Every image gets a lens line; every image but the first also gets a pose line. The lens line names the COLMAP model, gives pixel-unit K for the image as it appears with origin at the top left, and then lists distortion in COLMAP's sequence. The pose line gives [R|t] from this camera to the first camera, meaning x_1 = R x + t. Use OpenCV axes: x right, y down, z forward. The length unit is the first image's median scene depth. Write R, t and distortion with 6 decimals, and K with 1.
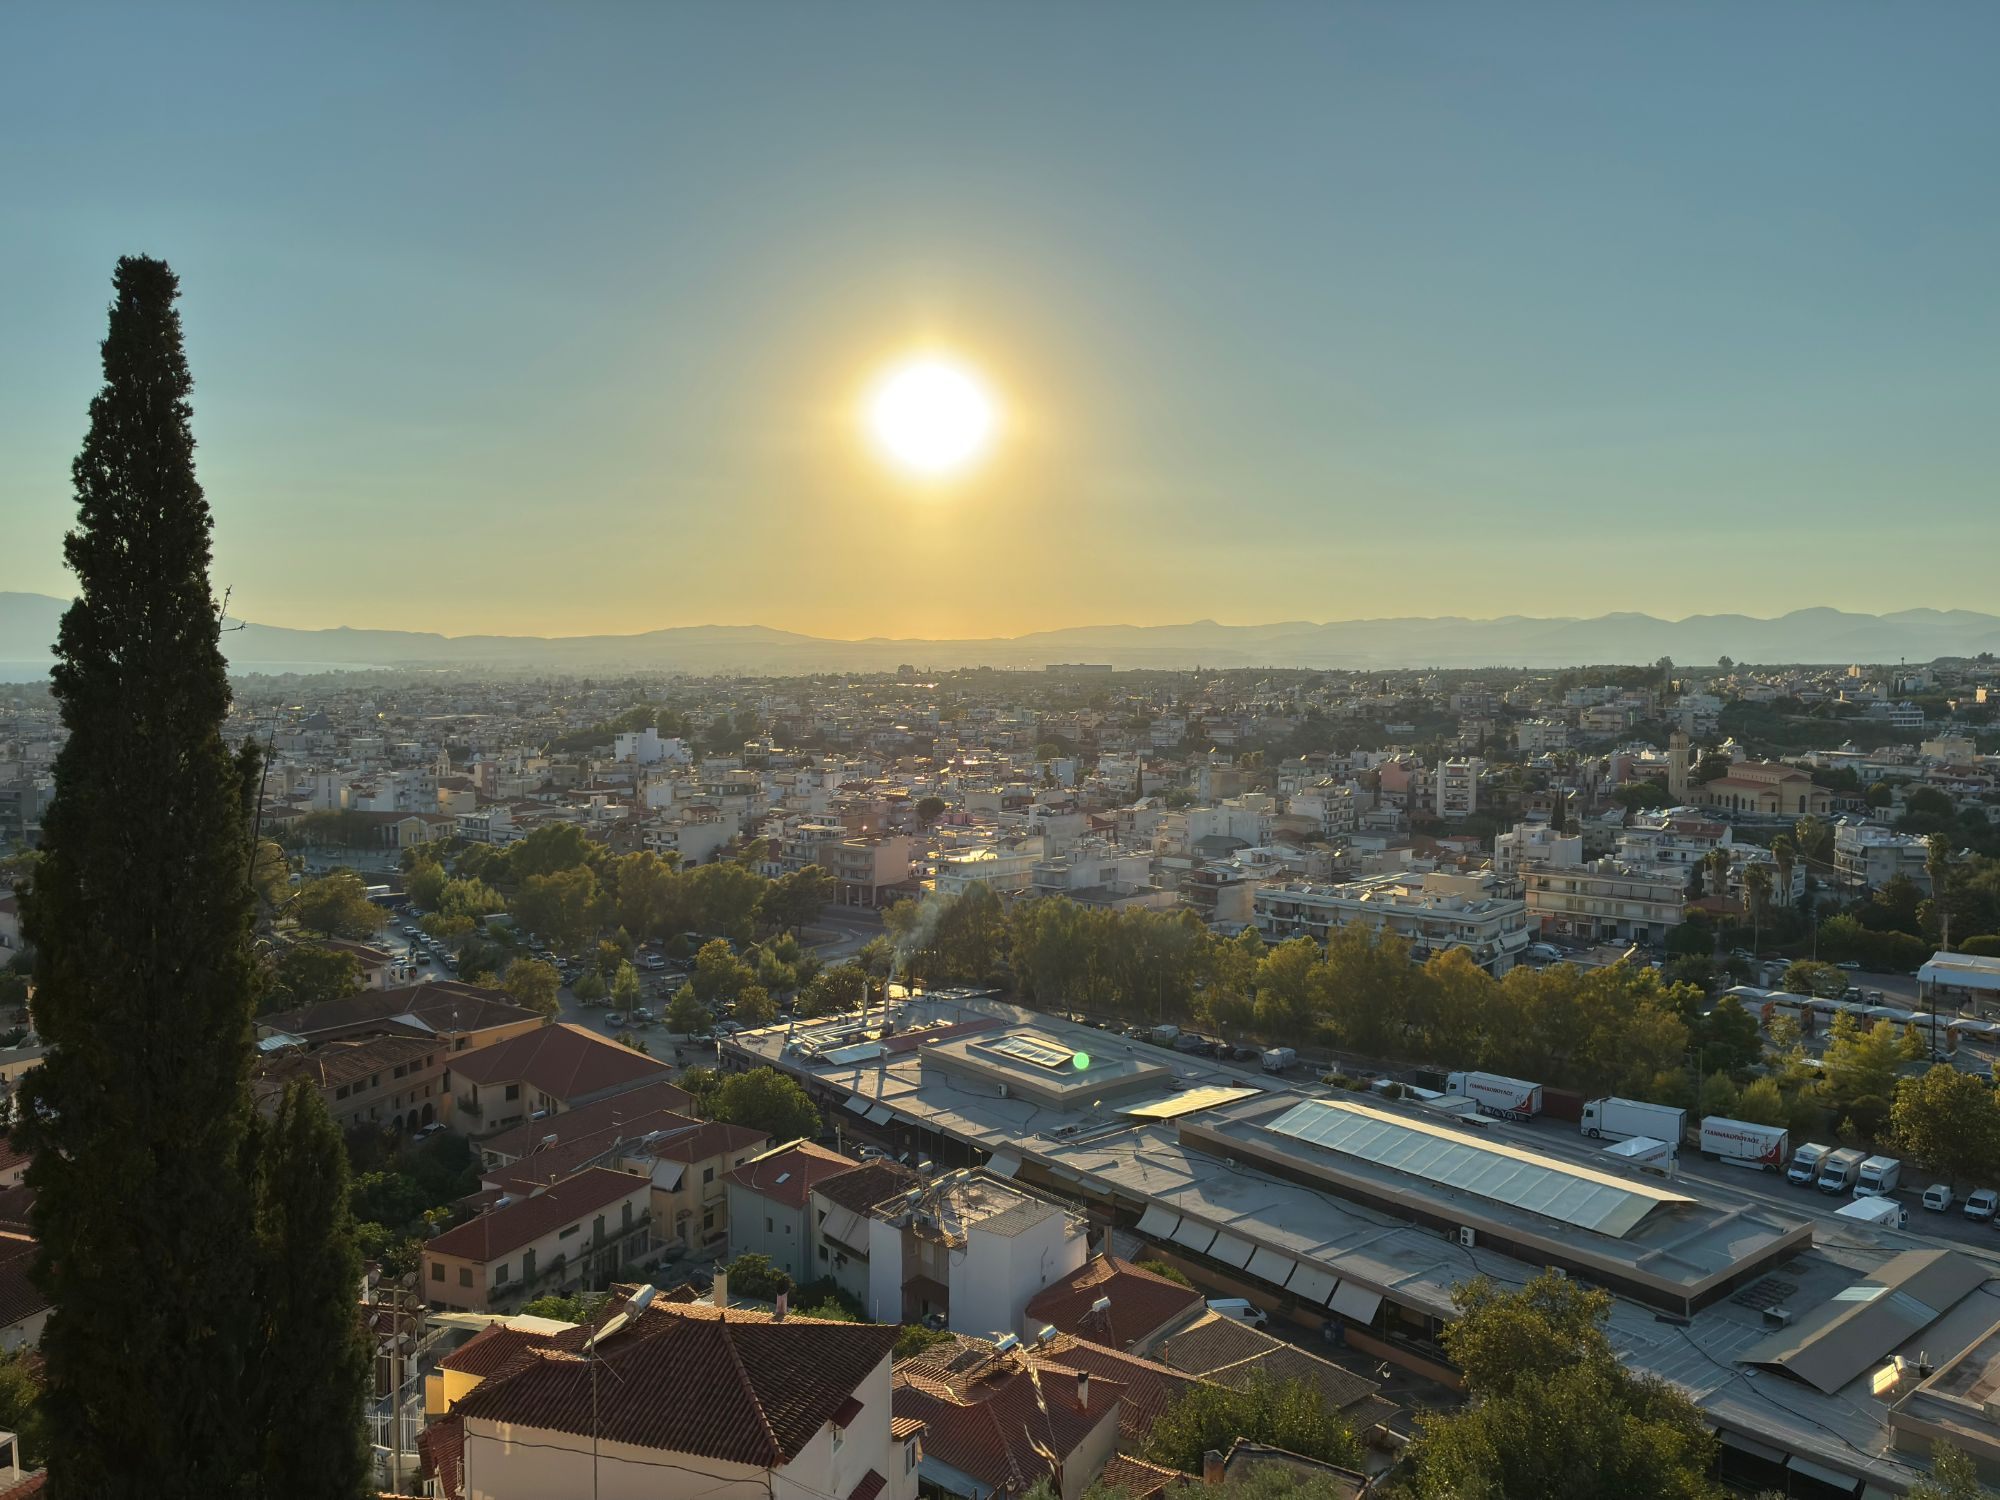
lens RADIAL K [[1484.7, 0, 996.7], [0, 1484.7, 743.8], [0, 0, 1]] dist [-0.004977, -0.002378]
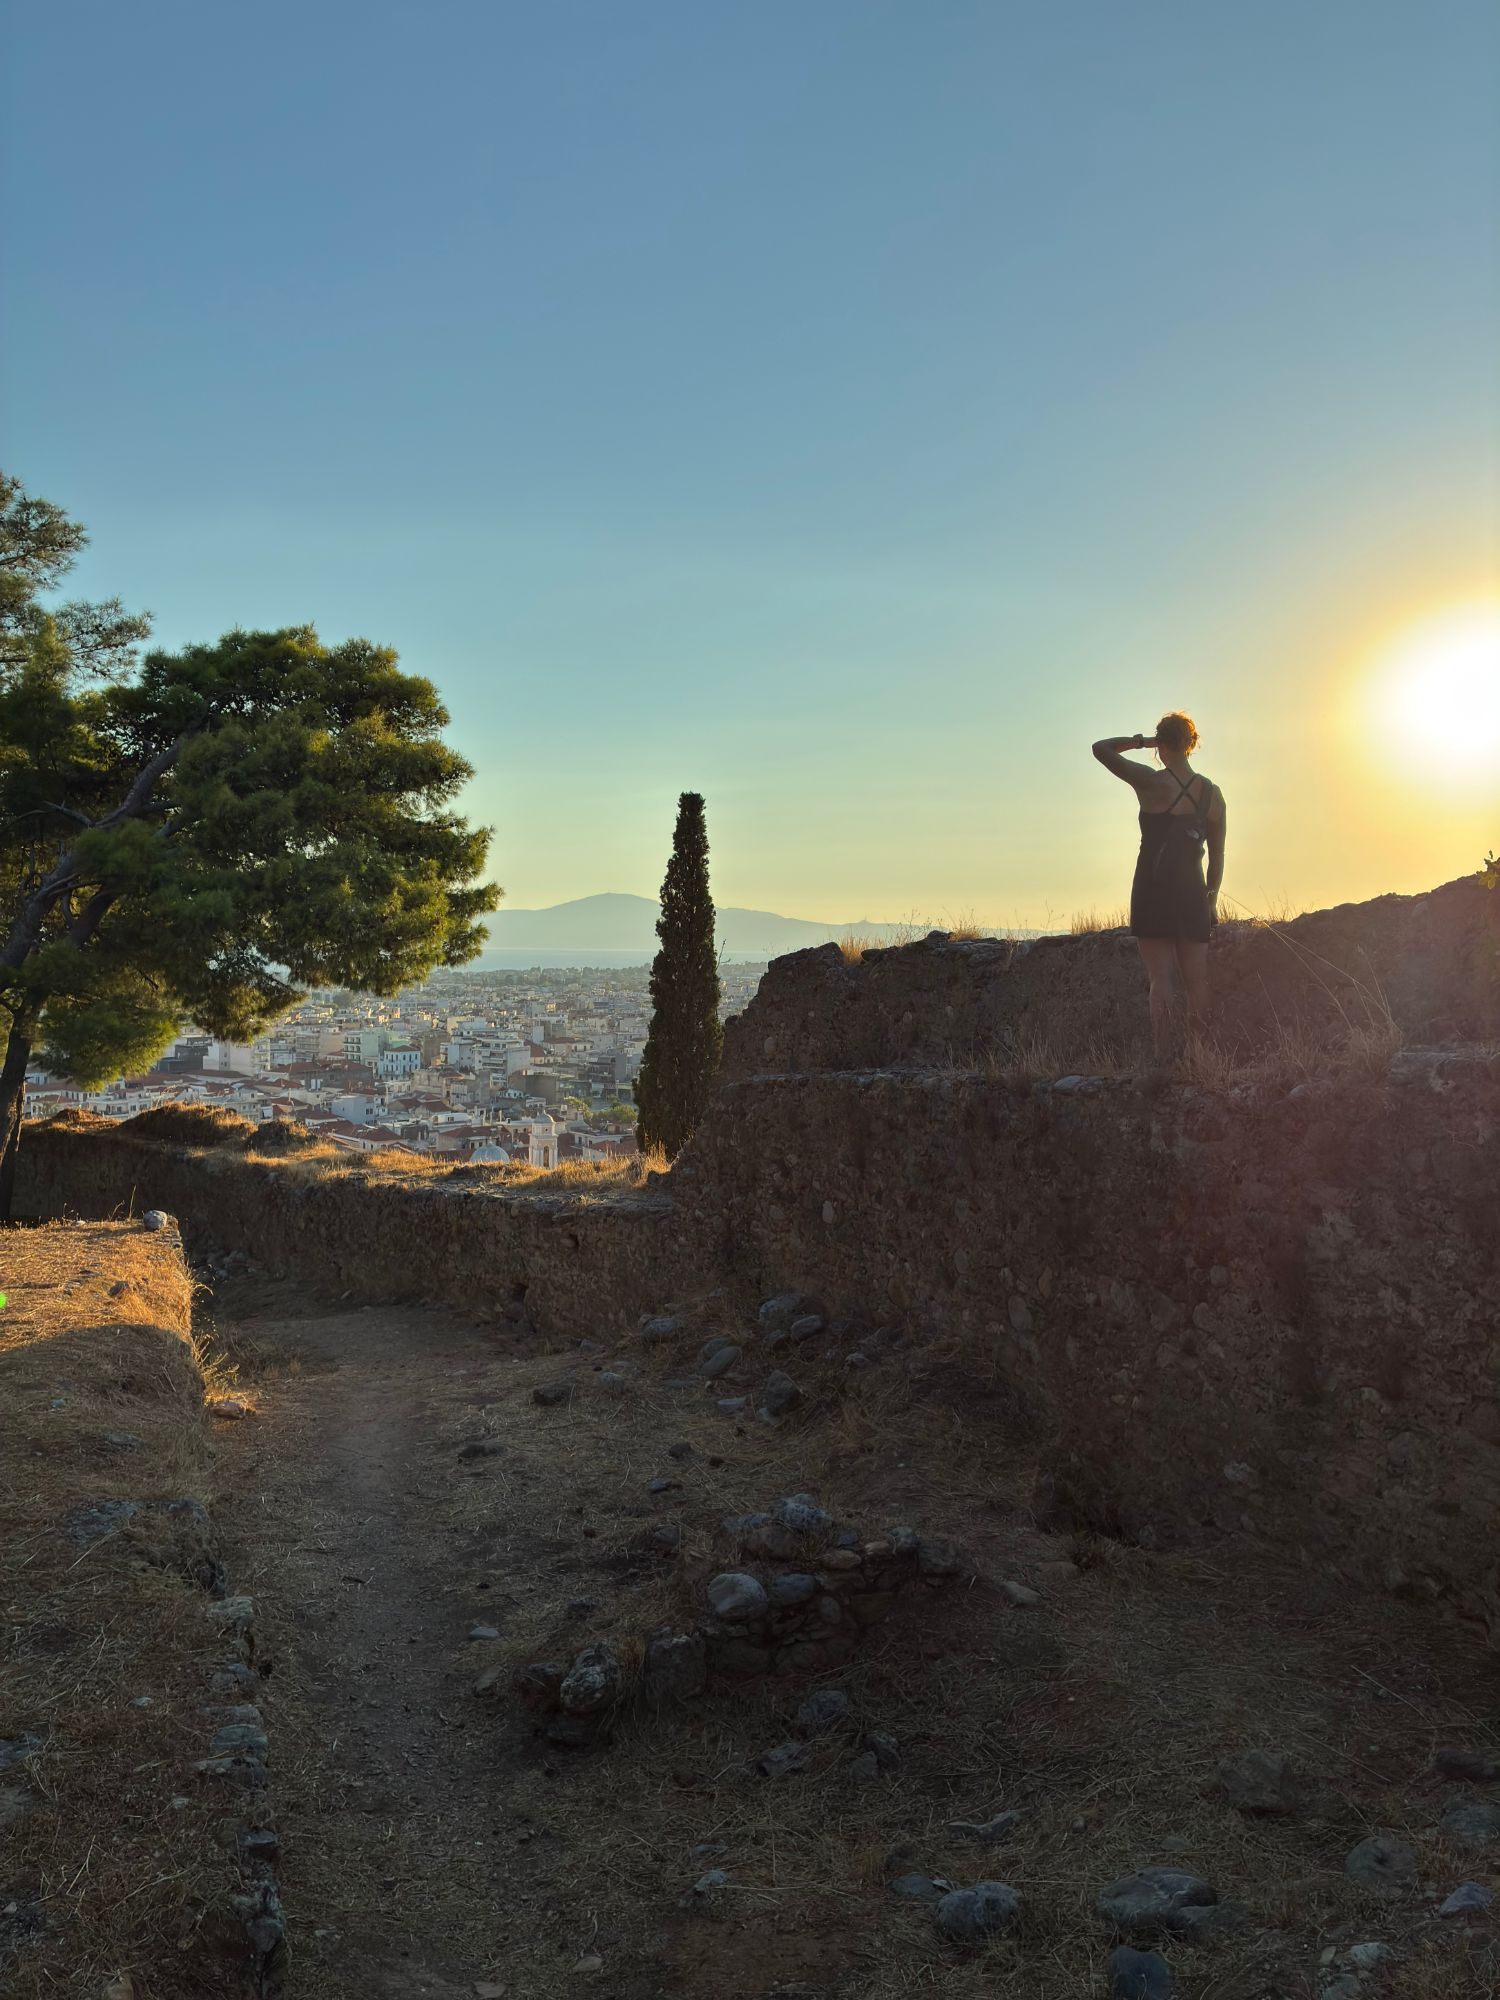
lens RADIAL K [[1484.7, 0, 750.4], [0, 1484.7, 997.4], [0, 0, 1]] dist [-0.004977, -0.002378]
pose [[0.881089, 0.017184, -0.472639, 0.527292], [-0.028682, 0.999442, -0.017130, 0.005394], [0.472081, 0.028649, 0.881090, -0.855929]]
